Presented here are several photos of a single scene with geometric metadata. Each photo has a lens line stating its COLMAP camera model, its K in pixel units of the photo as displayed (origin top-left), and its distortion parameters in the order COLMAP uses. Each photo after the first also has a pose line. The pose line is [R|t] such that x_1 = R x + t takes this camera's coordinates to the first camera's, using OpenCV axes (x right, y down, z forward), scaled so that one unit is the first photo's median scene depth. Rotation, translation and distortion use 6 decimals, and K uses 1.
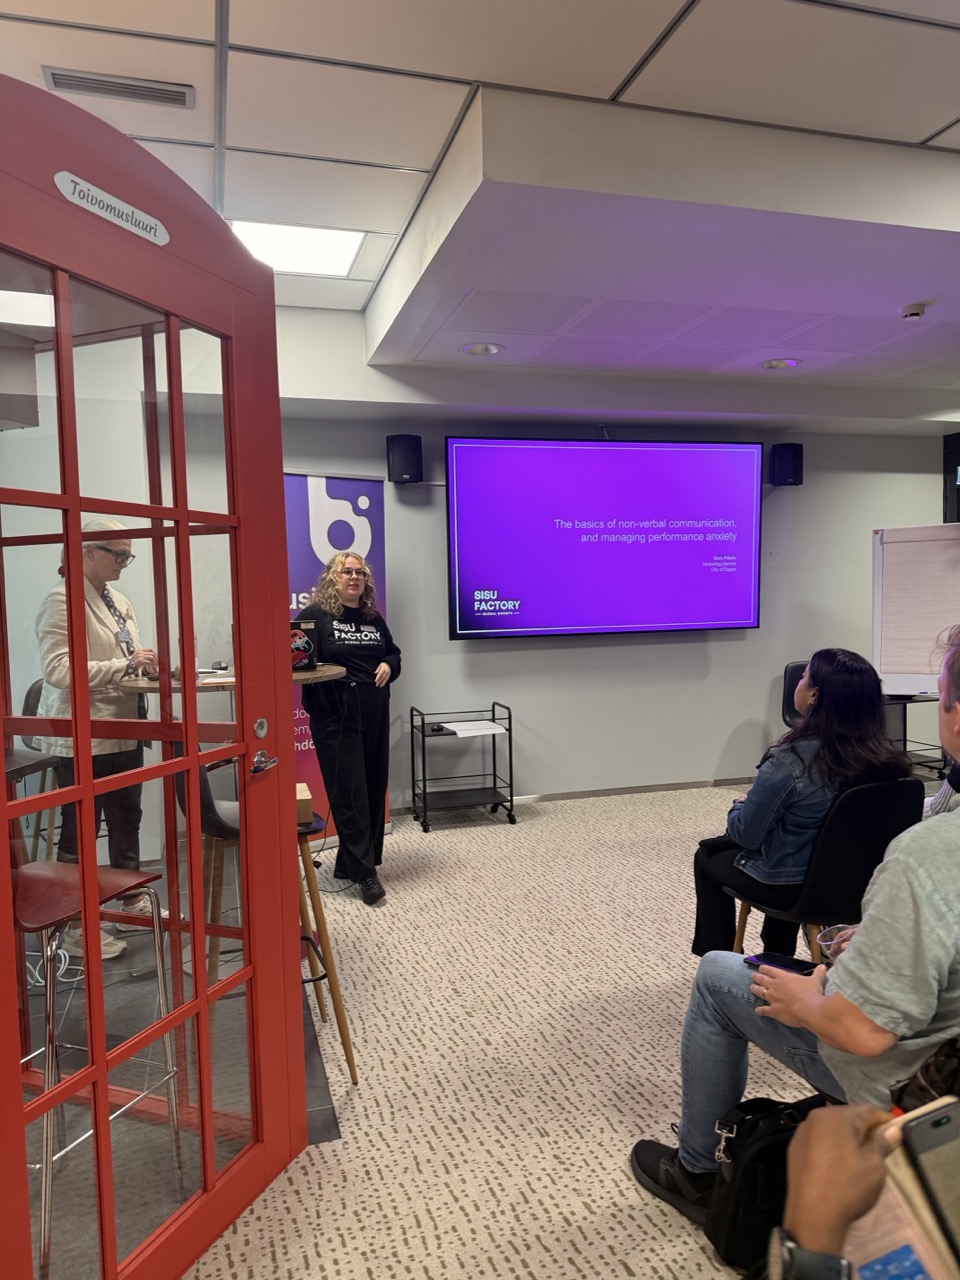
lens RADIAL K [[907.8, 0, 481.1], [0, 907.8, 648.6], [0, 0, 1]] dist [0.043283, -0.040642]
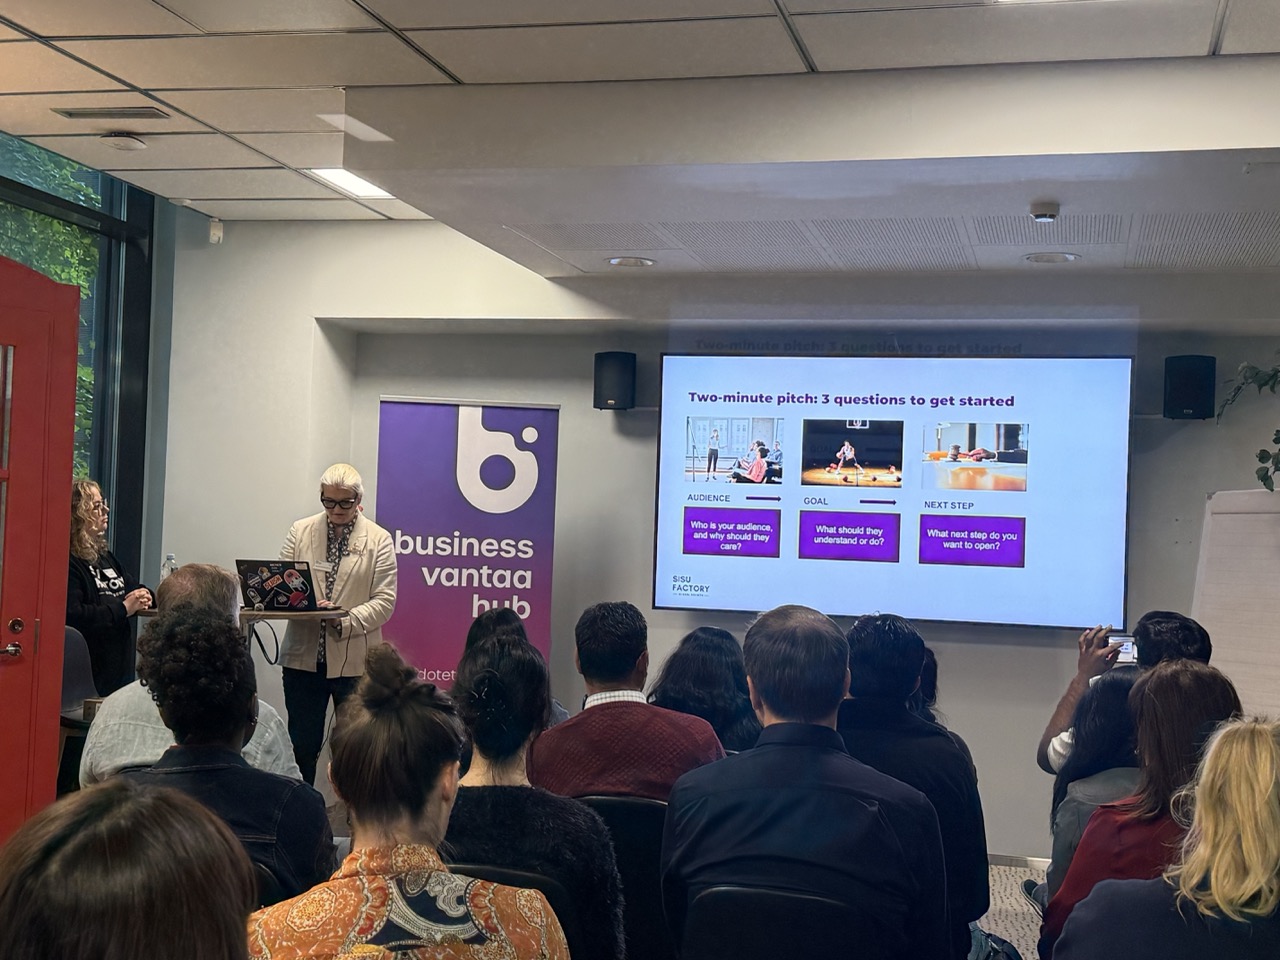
lens RADIAL K [[1736.5, 0, 634.6], [0, 1736.5, 499.9], [0, 0, 1]] dist [0.140297, 0.000000]
pose [[0.859307, 0.043849, -0.509577, 0.751414], [-0.089464, 0.993844, -0.065344, -0.003457], [0.503575, 0.101739, 0.857940, -0.321571]]
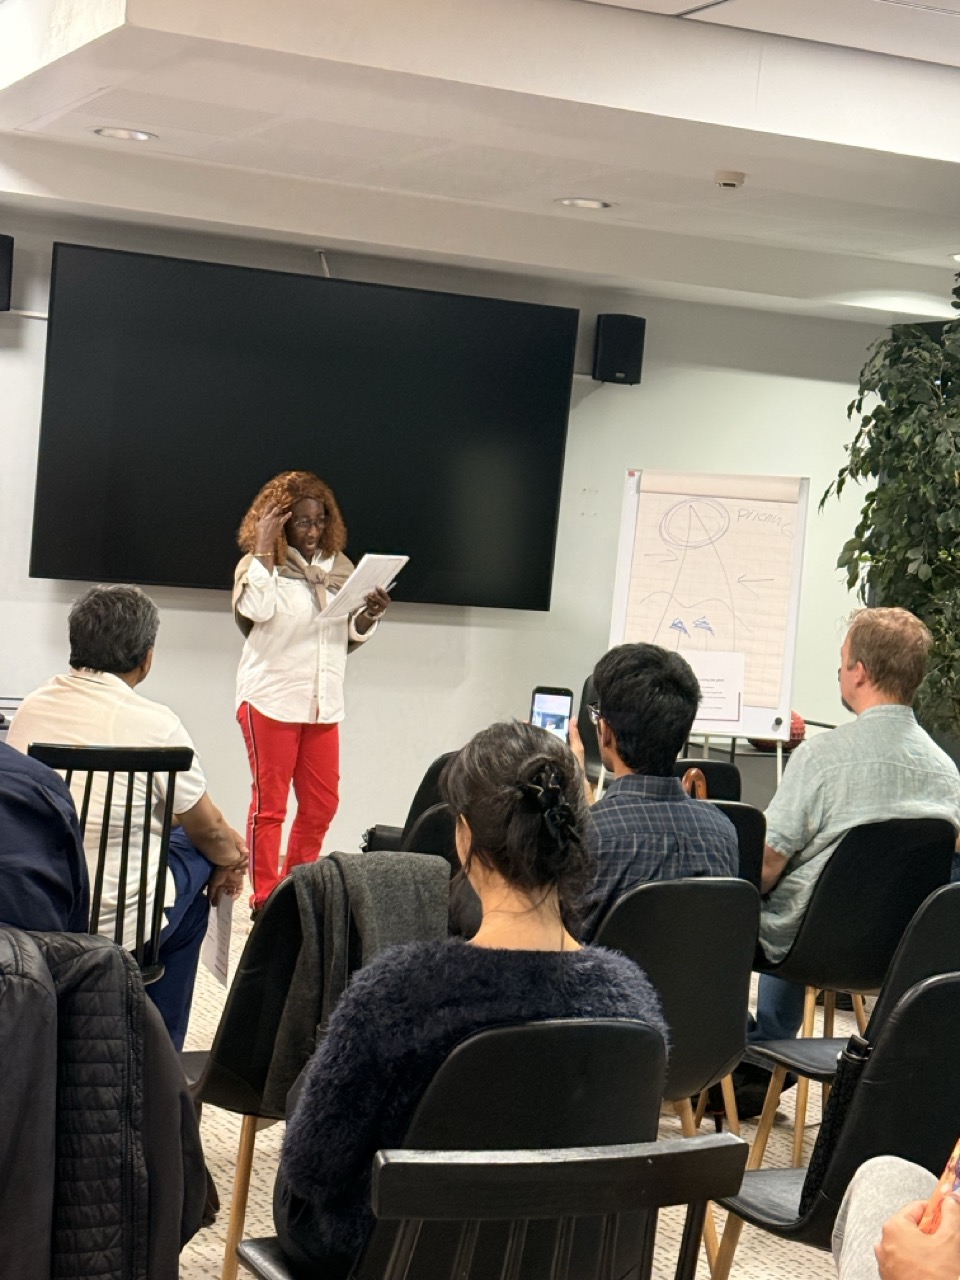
lens RADIAL K [[2456.4, 0, 472.9], [0, 2456.4, 646.0], [0, 0, 1]] dist [0.122592, 0.000000]
pose [[0.983887, 0.099559, 0.148510, 0.018454], [-0.098257, 0.995031, -0.016095, 0.037041], [-0.149375, 0.001243, 0.988780, -0.711390]]
